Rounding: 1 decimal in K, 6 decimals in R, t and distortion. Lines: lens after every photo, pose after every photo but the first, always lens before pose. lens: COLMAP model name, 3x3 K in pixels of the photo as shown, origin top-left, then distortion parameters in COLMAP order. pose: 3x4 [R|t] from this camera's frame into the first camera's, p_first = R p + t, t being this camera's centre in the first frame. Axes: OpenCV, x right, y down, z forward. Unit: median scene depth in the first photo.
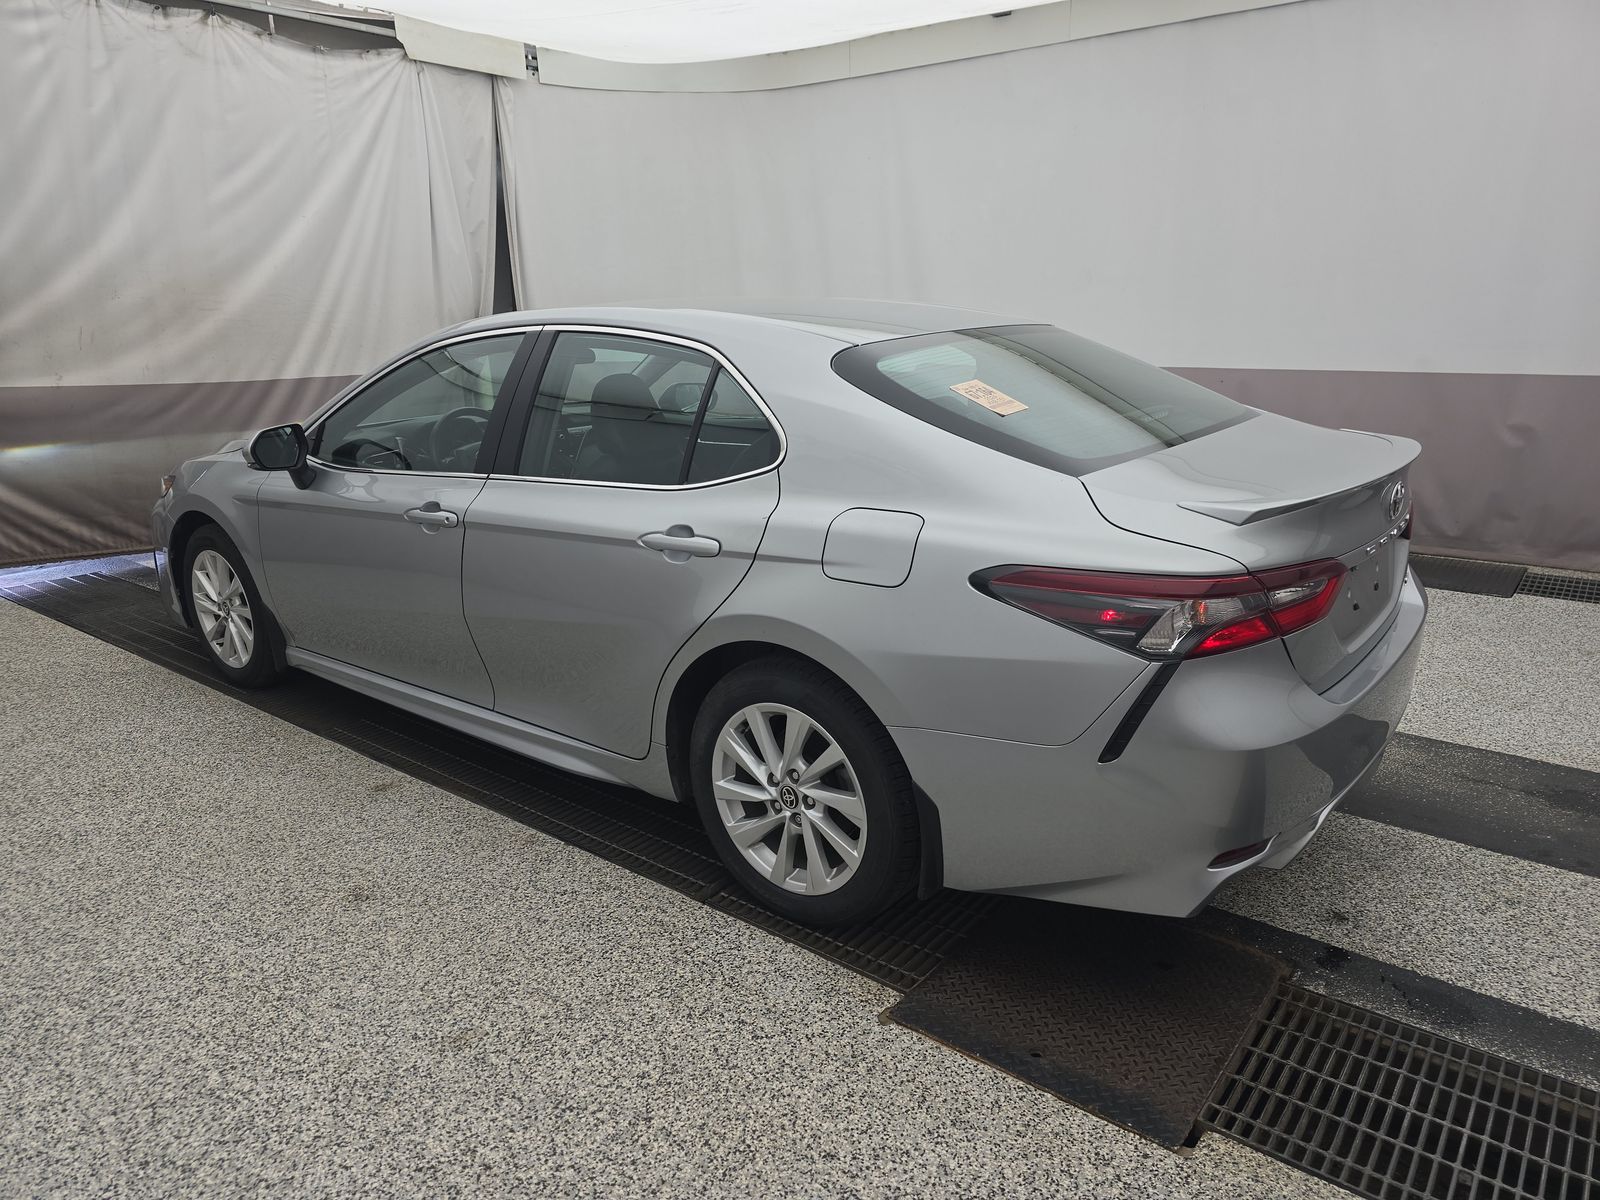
lens RADIAL K [[1063.7, 0, 800.0], [0, 1063.7, 600.0], [0, 0, 1]] dist [0.033257, -0.020629]
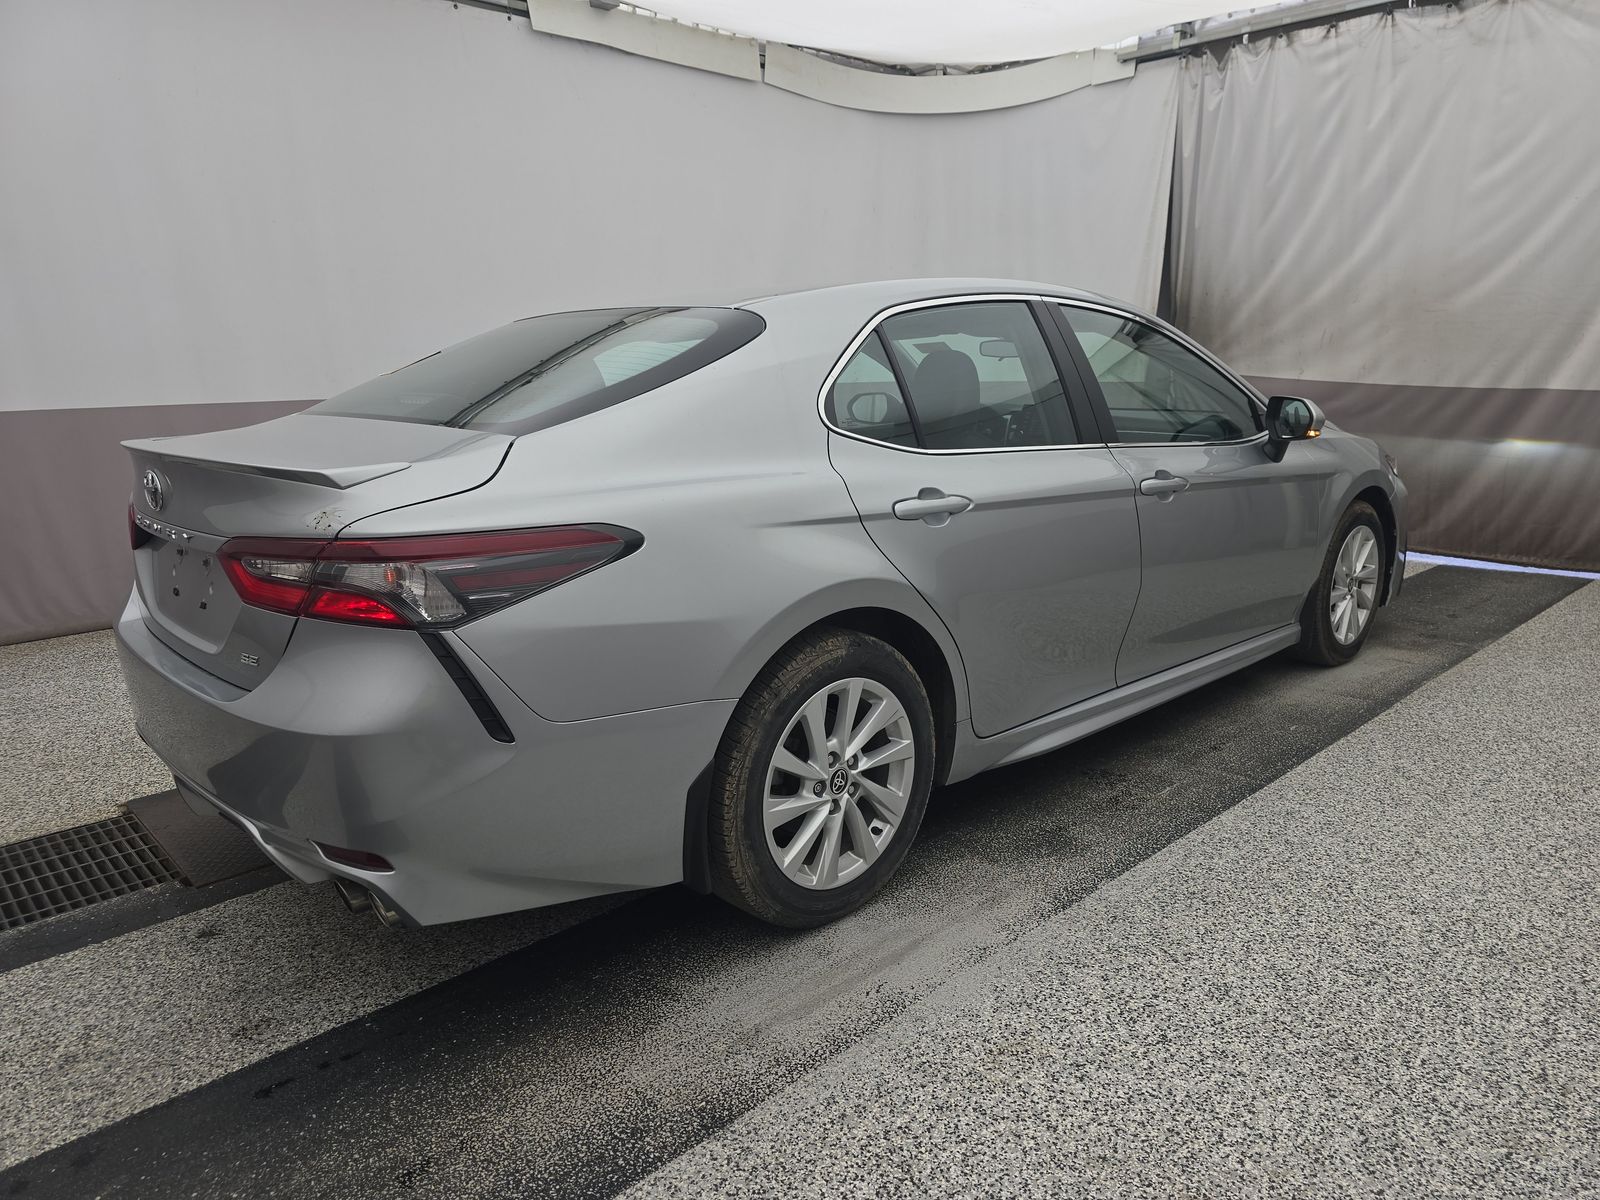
lens RADIAL K [[1051.7, 0, 800.0], [0, 1051.7, 600.0], [0, 0, 1]] dist [-0.000488, -0.002831]
pose [[-0.123341, 0.252149, -0.959796, 0.539387], [-0.264425, 0.923863, 0.276690, -0.154804], [0.956487, 0.287921, -0.047275, 0.632723]]
